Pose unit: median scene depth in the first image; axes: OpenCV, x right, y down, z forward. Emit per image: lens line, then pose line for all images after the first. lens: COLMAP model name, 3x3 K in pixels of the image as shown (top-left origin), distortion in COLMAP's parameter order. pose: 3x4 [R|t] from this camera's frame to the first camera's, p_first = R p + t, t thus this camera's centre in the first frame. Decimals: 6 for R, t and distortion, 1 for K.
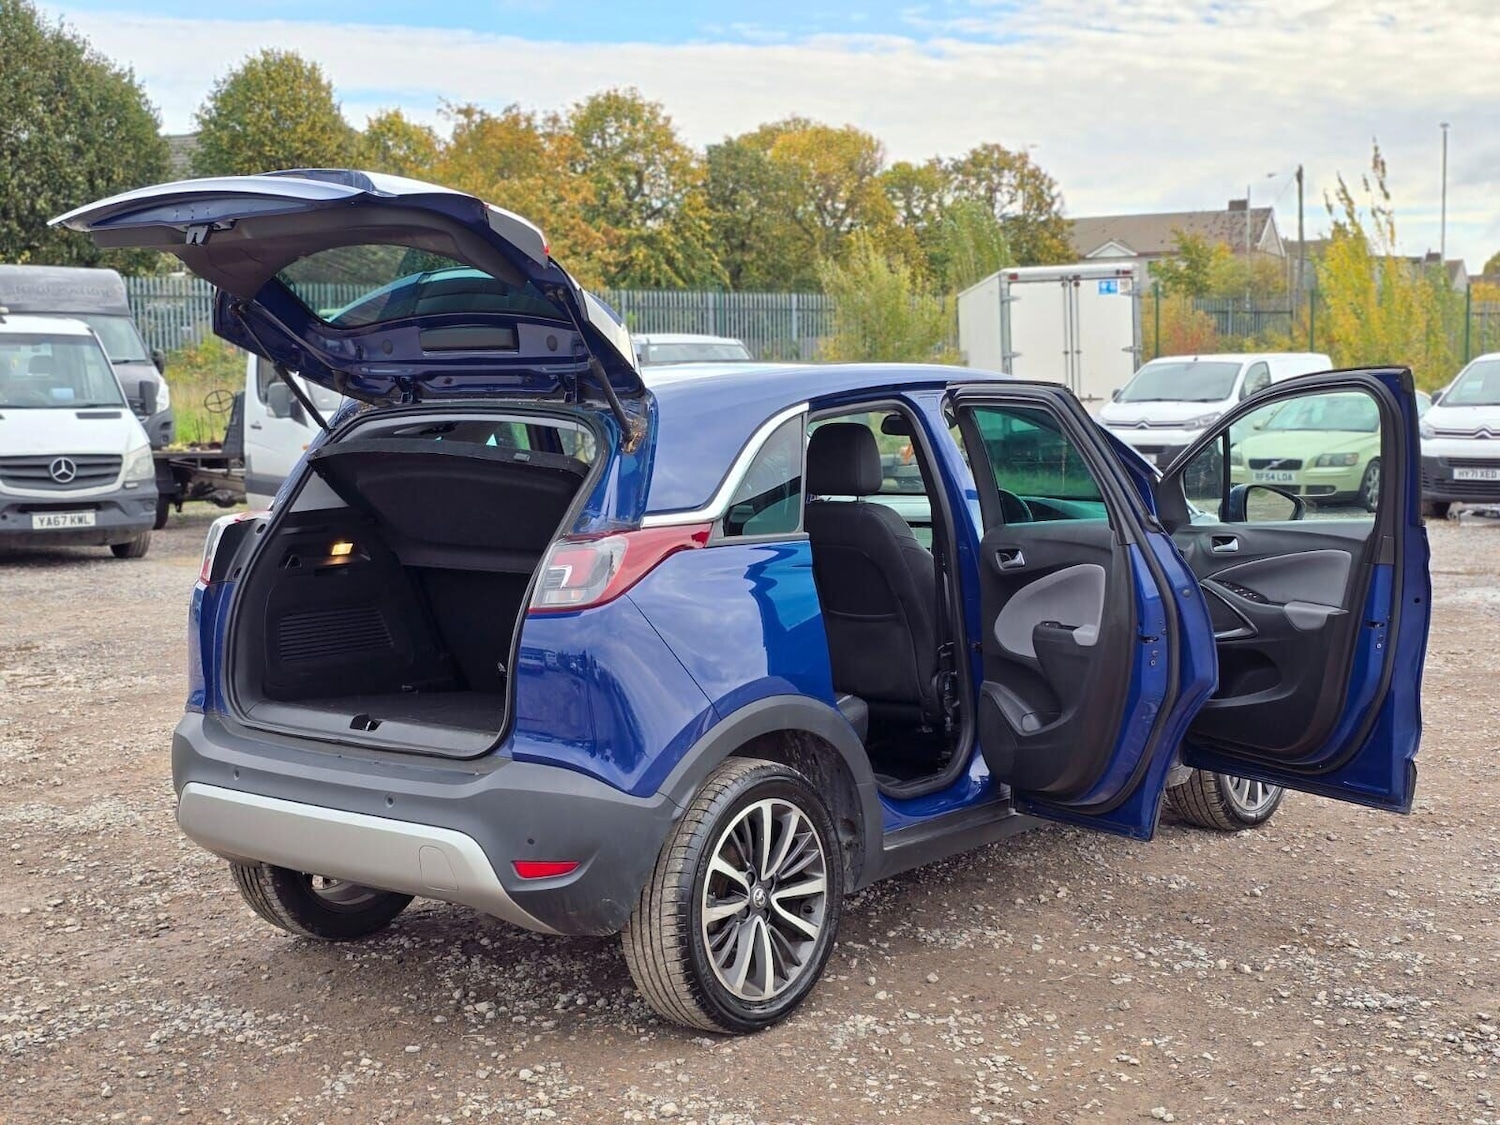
lens RADIAL K [[1970.6, 0, 752.2], [0, 1970.6, 514.4], [0, 0, 1]] dist [0.118019, -0.255643]
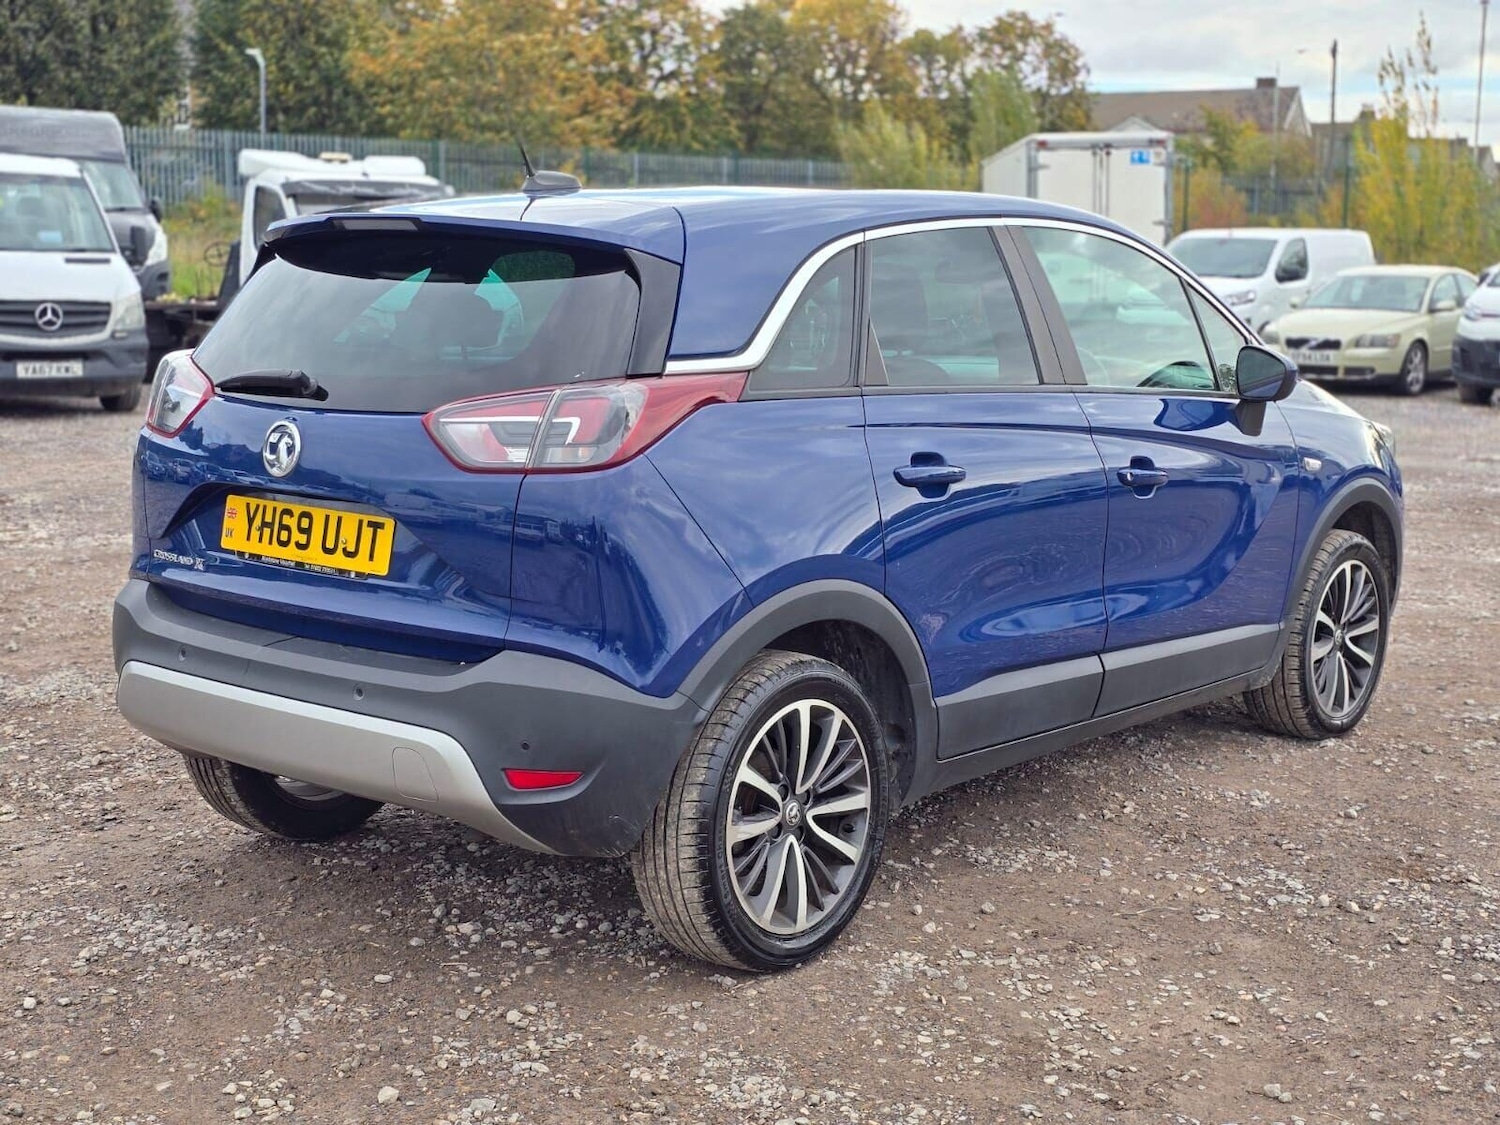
lens RADIAL K [[1970.6, 0, 752.2], [0, 1970.6, 514.4], [0, 0, 1]] dist [0.118019, -0.255643]
pose [[0.999673, 0.025483, -0.002086, -0.005735], [-0.025298, 0.997644, 0.063762, 0.004180], [0.003706, -0.063689, 0.997963, 0.059840]]
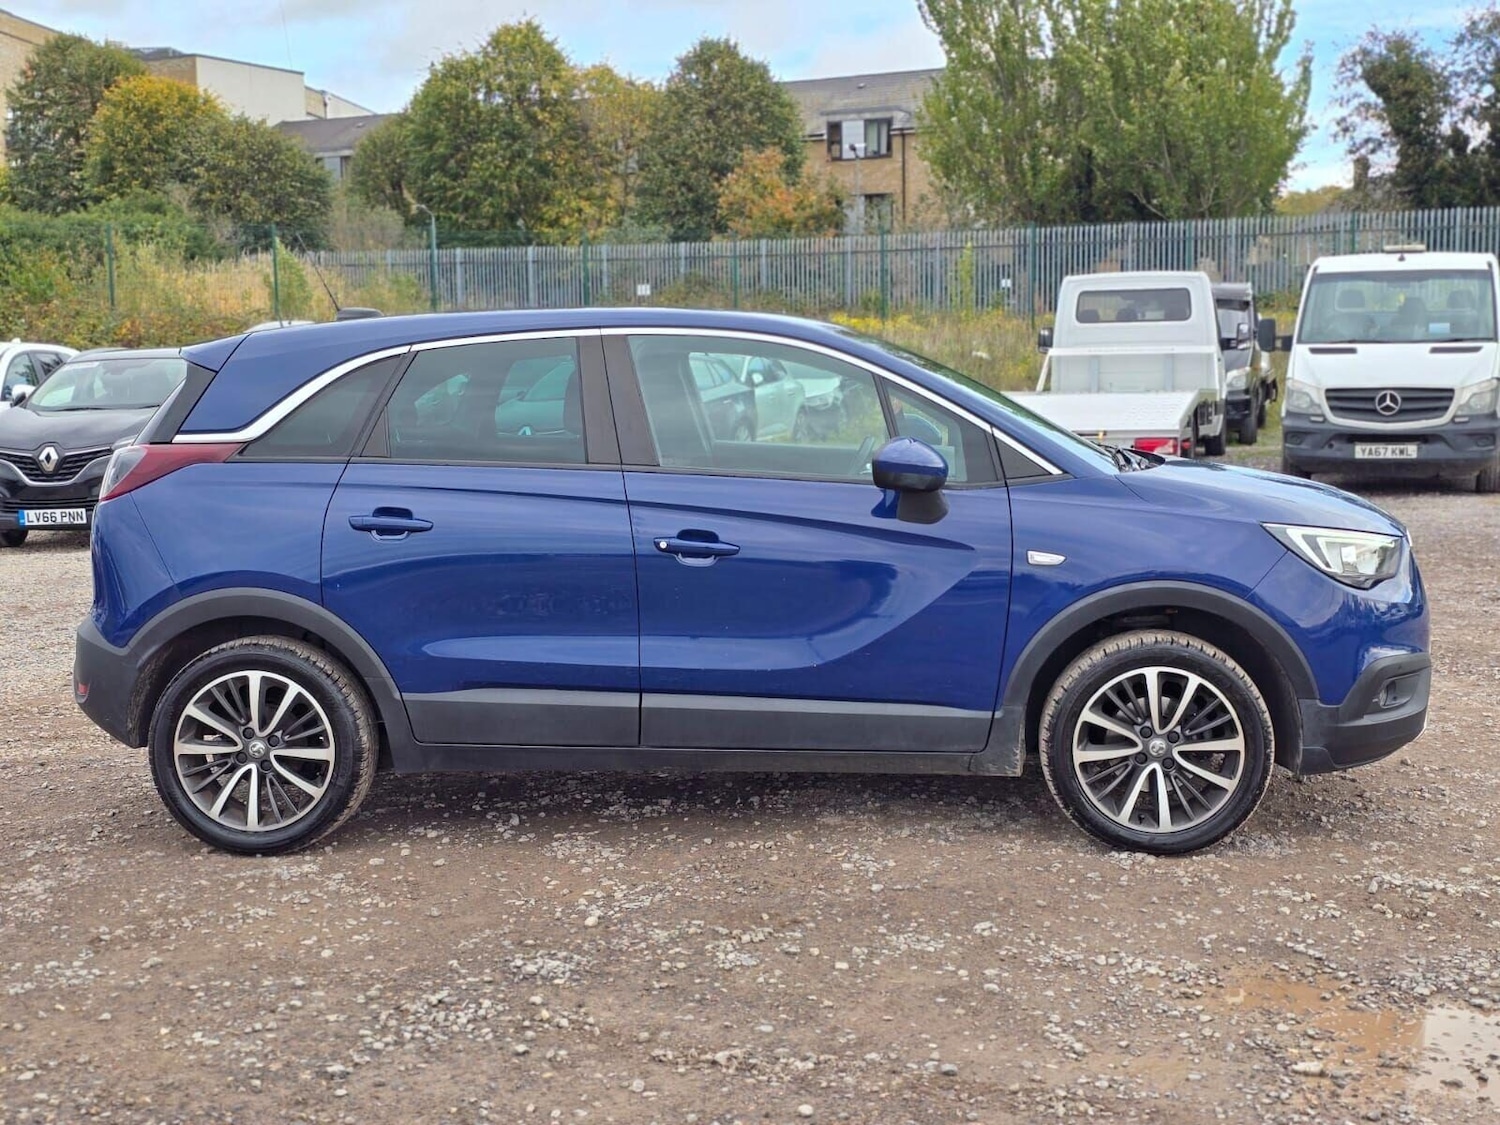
lens RADIAL K [[1970.6, 0, 752.2], [0, 1970.6, 514.4], [0, 0, 1]] dist [0.118019, -0.255643]
pose [[0.582081, 0.073663, -0.809787, 0.448335], [-0.045104, 0.997280, 0.058296, -0.014682], [0.811879, 0.002592, 0.583820, 0.201689]]
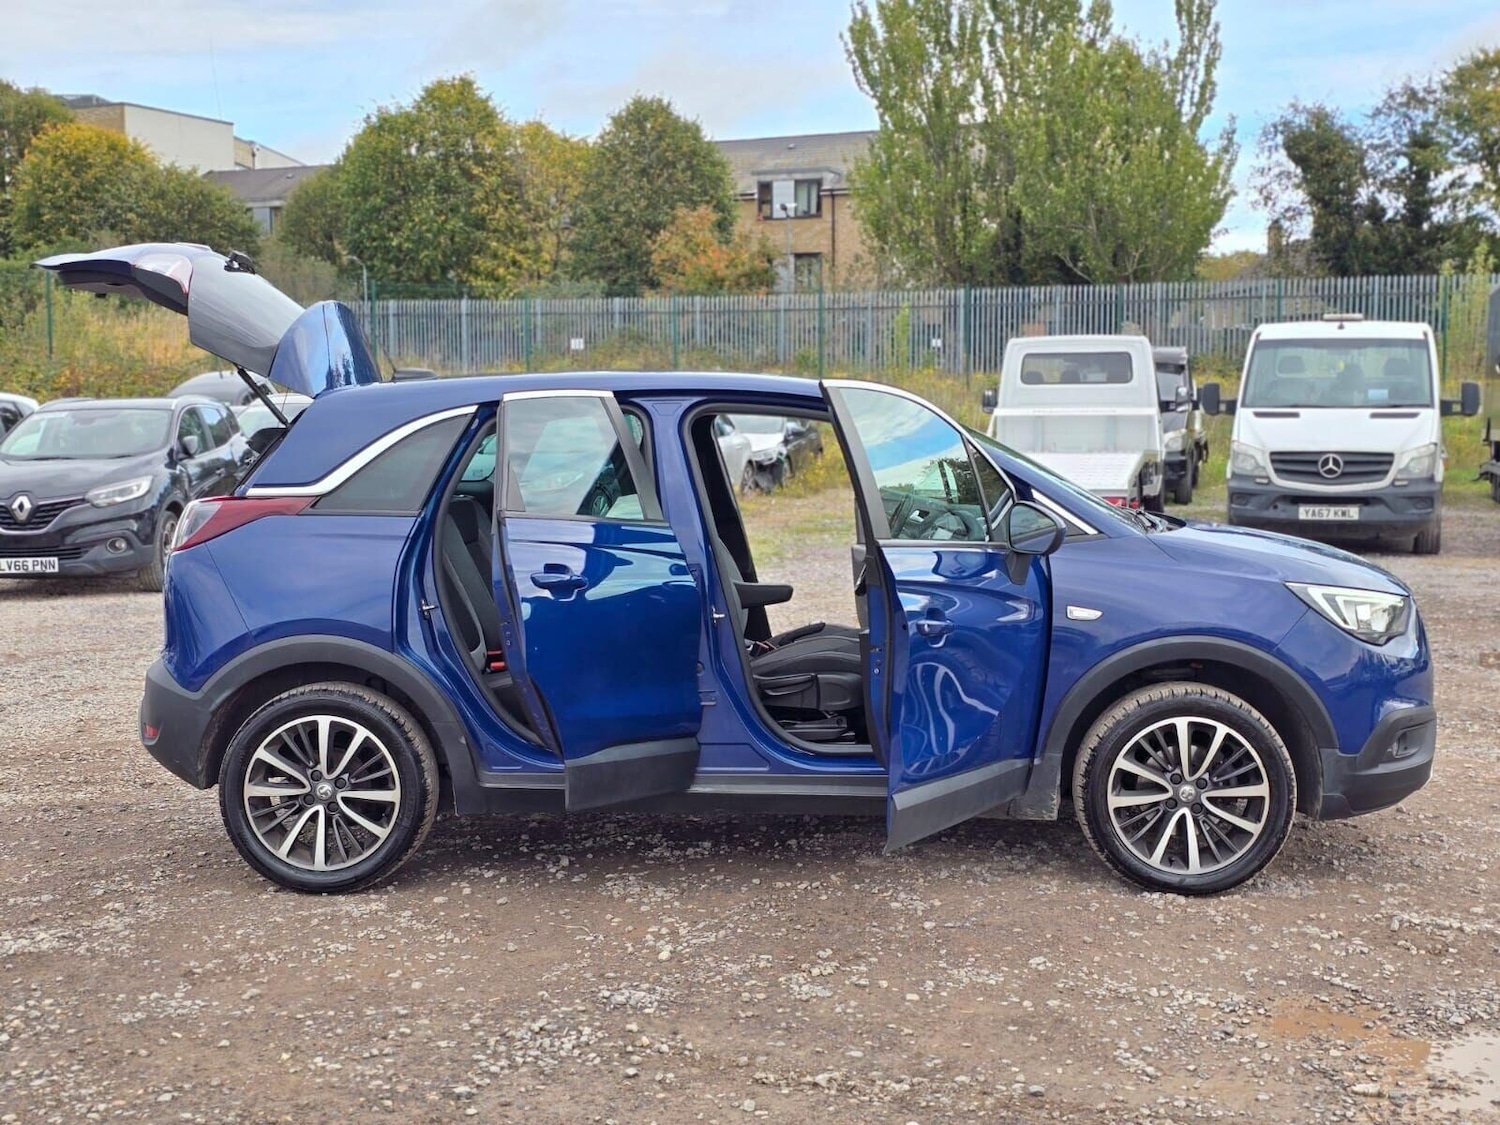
lens RADIAL K [[1962.1, 0, 750.5], [0, 1962.1, 518.6], [0, 0, 1]] dist [0.125277, -0.279550]
pose [[0.612628, 0.058925, -0.788172, 0.447414], [-0.055972, 0.997948, 0.031103, -0.014577], [0.788387, 0.025061, 0.614669, 0.162173]]
